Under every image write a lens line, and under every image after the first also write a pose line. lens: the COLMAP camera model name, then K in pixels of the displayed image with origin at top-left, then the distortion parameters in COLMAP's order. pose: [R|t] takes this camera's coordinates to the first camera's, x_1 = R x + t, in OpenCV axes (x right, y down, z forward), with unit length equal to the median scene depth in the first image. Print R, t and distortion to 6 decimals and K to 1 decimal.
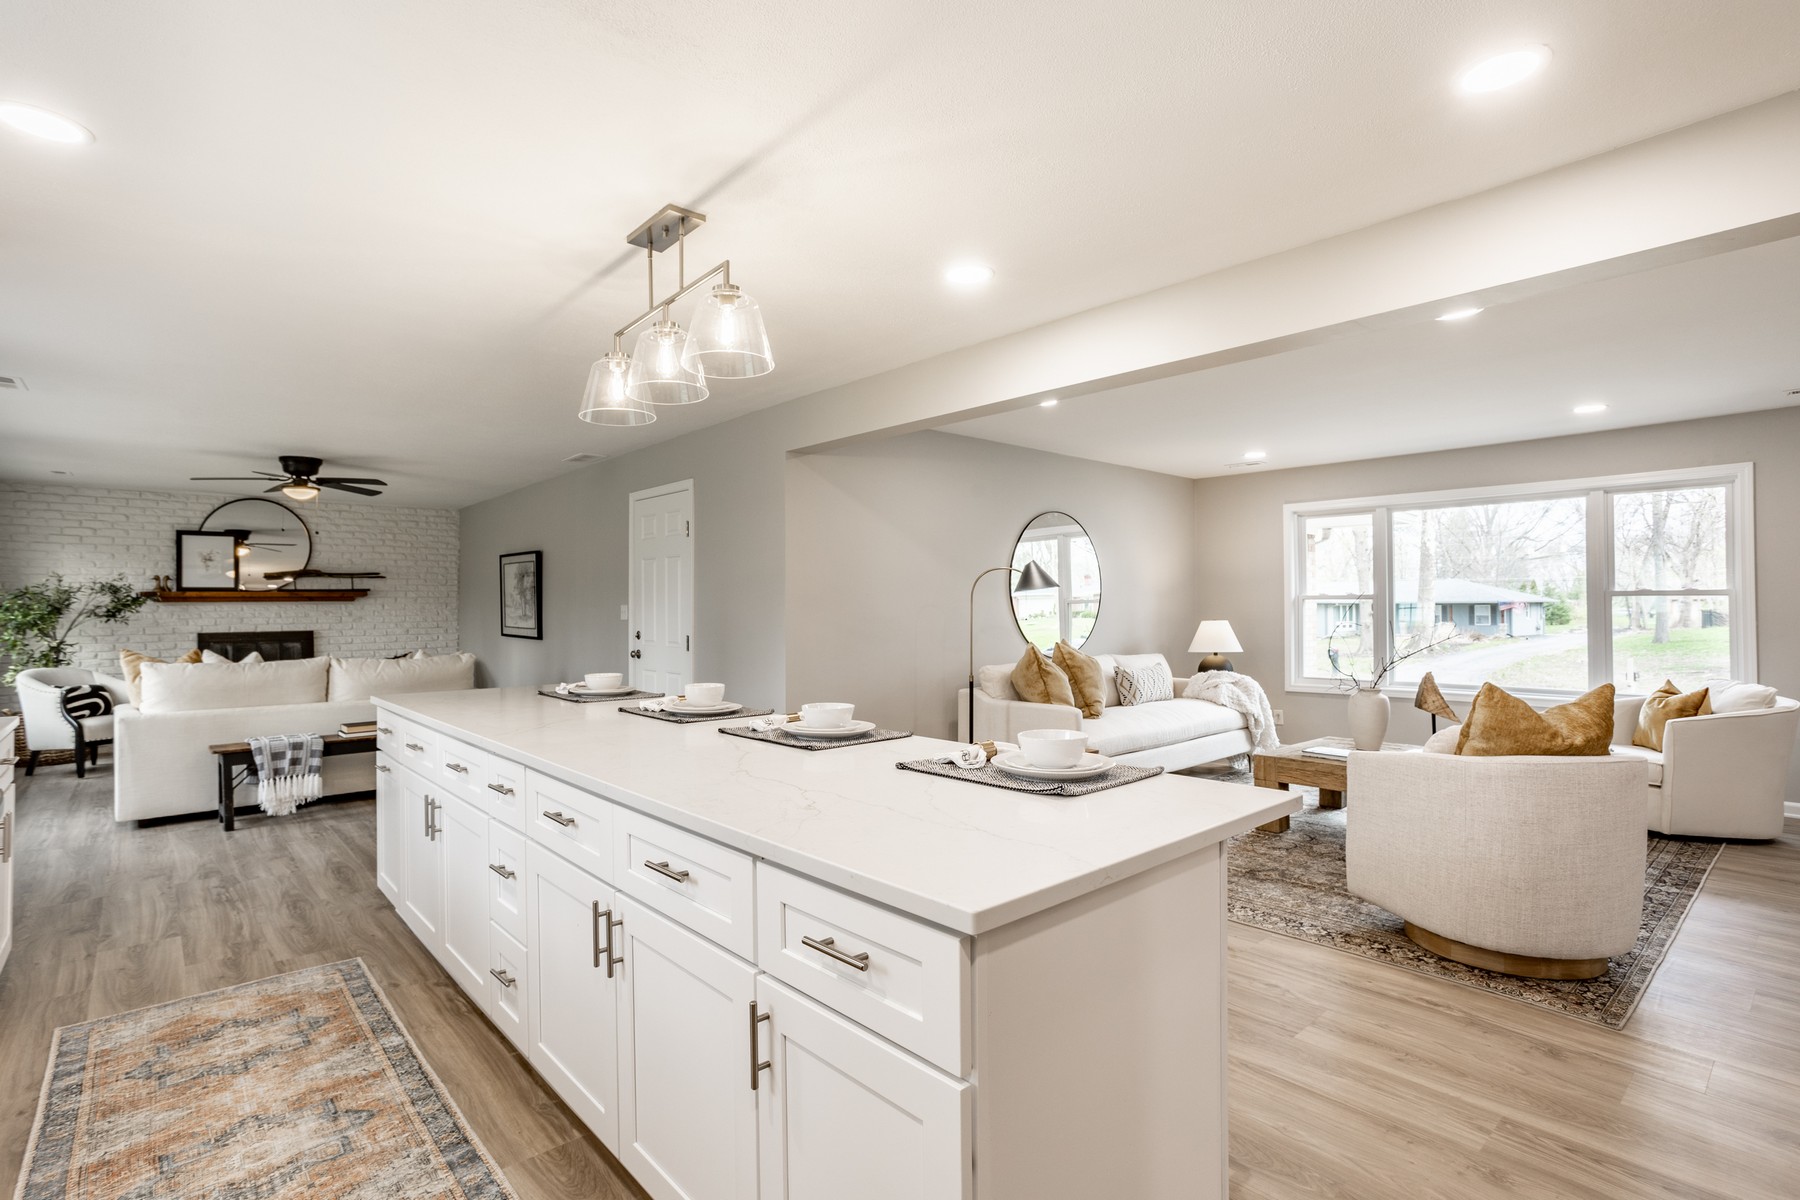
lens RADIAL K [[865.0, 0, 888.3], [0, 865.0, 598.0], [0, 0, 1]] dist [-0.049059, 0.029742]
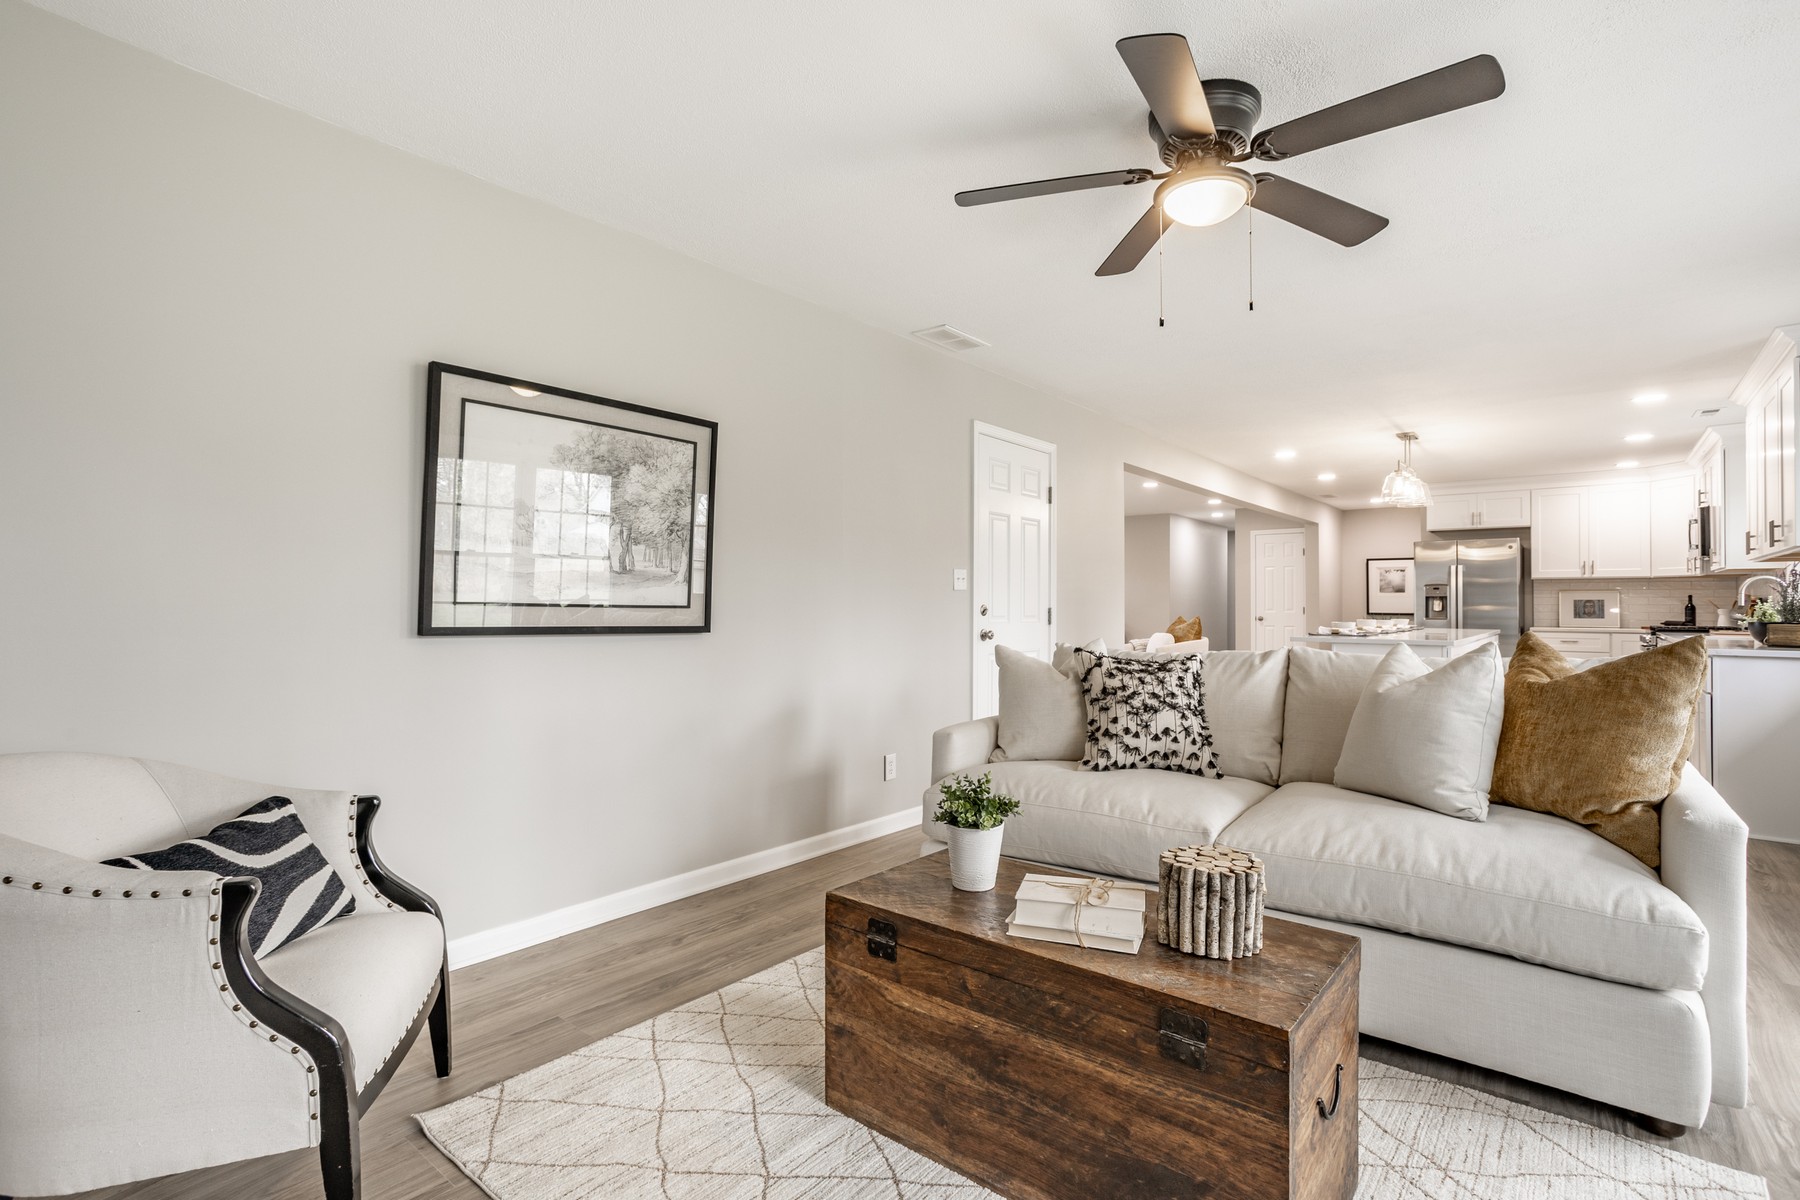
lens RADIAL K [[866.7, 0, 888.9], [0, 866.7, 594.2], [0, 0, 1]] dist [-0.062898, 0.038288]
pose [[-0.159866, 0.016679, 0.986998, -0.903559], [-0.014602, 0.999708, -0.019259, 0.039425], [-0.987031, -0.017491, -0.159576, 1.057451]]
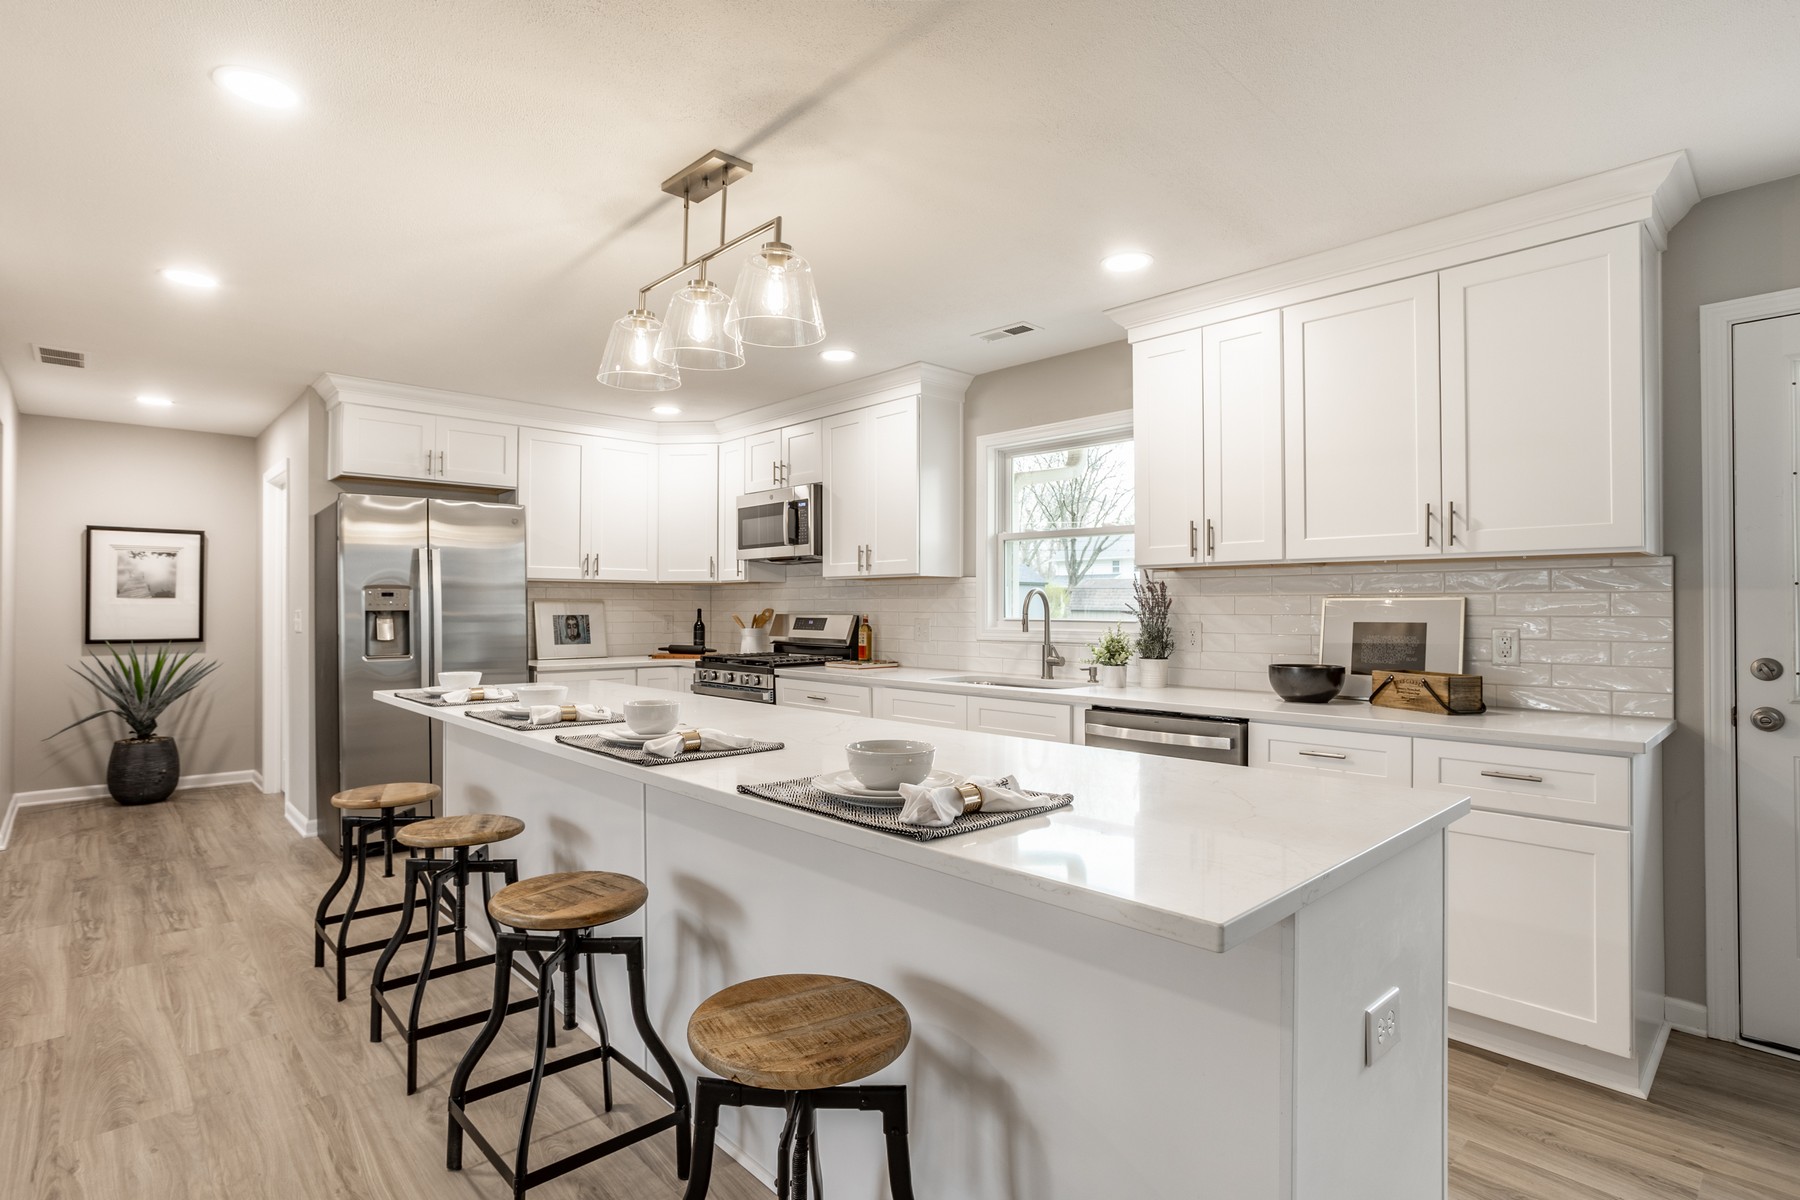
lens RADIAL K [[894.1, 0, 886.2], [0, 894.1, 594.6], [0, 0, 1]] dist [-0.067529, 0.038620]
pose [[-0.999748, 0.004386, -0.022020, -0.156107], [0.004939, 0.999671, -0.025150, 0.013225], [0.021903, -0.025253, -0.999441, 0.701808]]
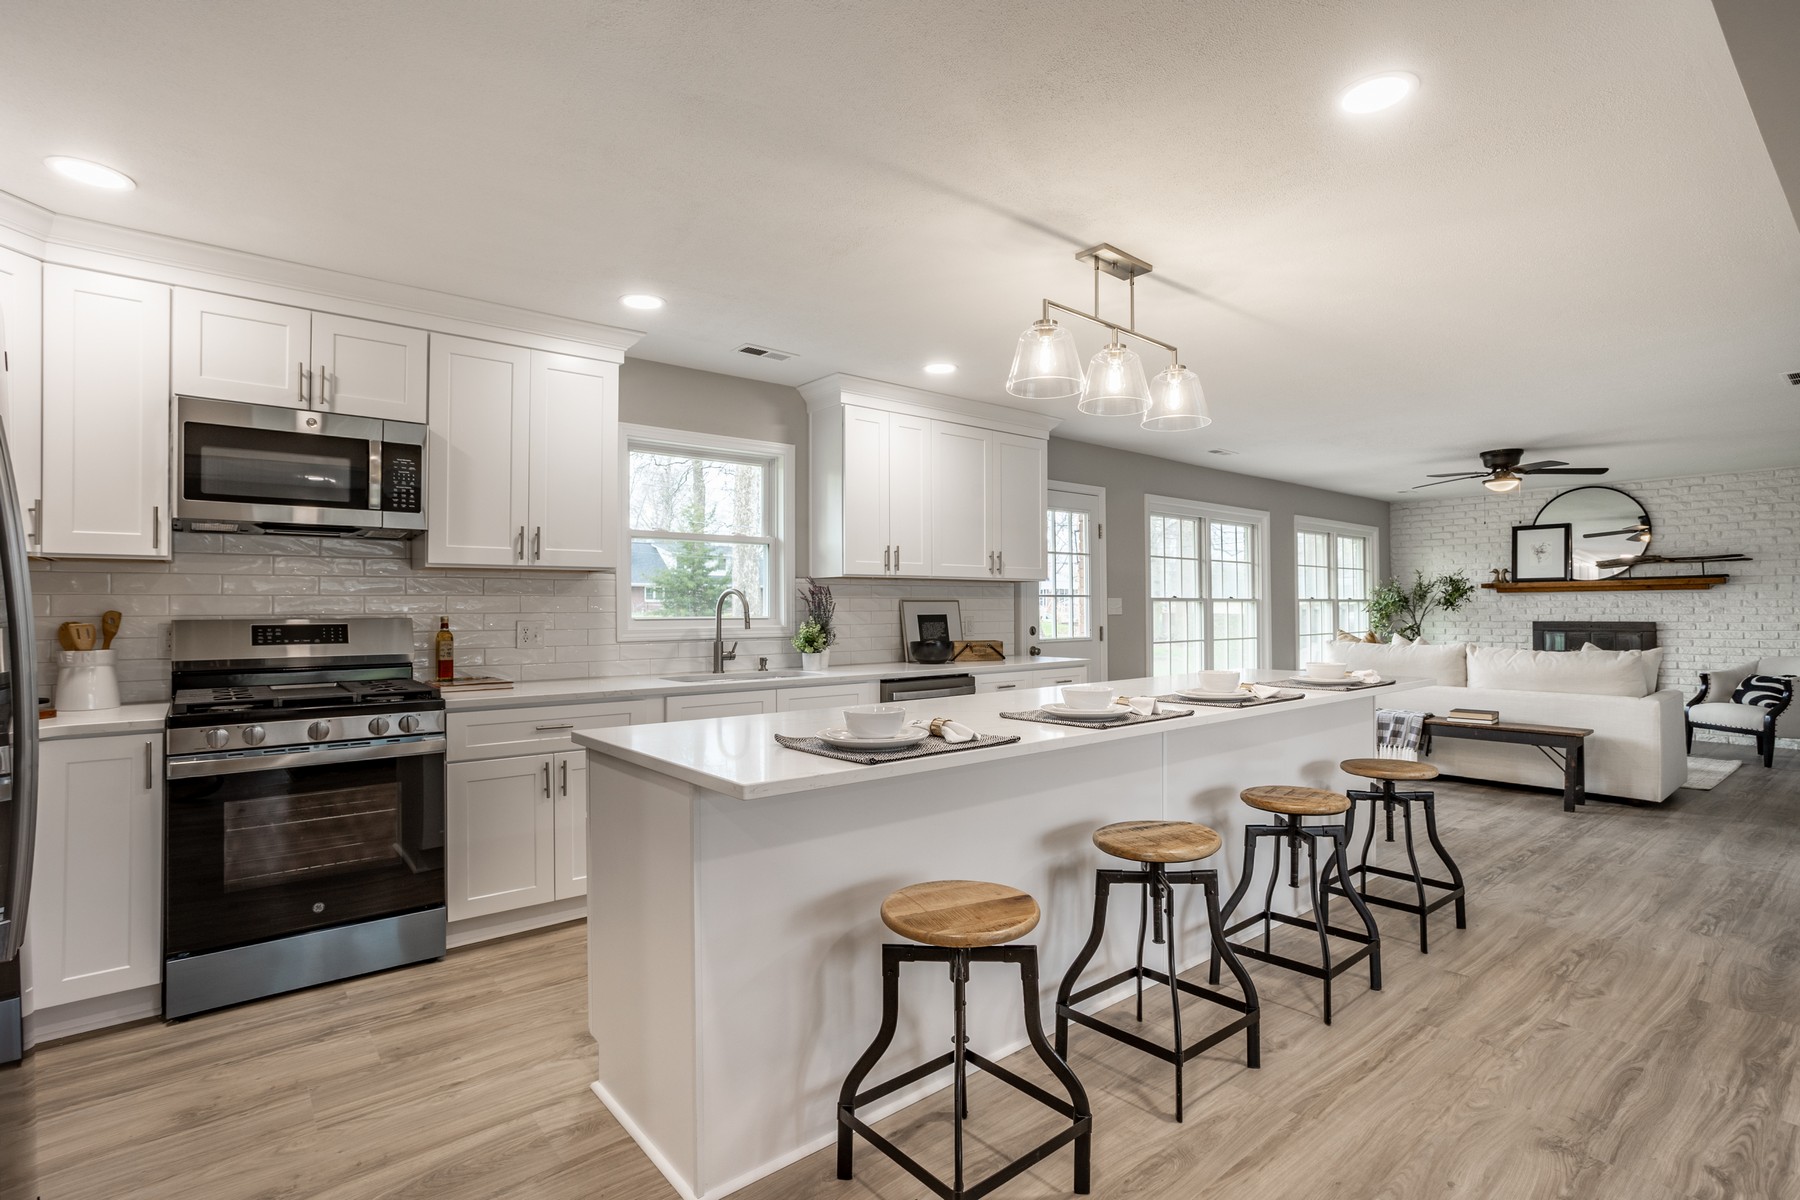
lens RADIAL K [[865.0, 0, 888.3], [0, 865.0, 598.0], [0, 0, 1]] dist [-0.049059, 0.029742]
pose [[-0.041416, -0.004411, -0.999132, 0.324343], [0.014828, 0.999877, -0.005028, 0.006122], [0.999032, -0.015024, -0.041346, 0.268695]]
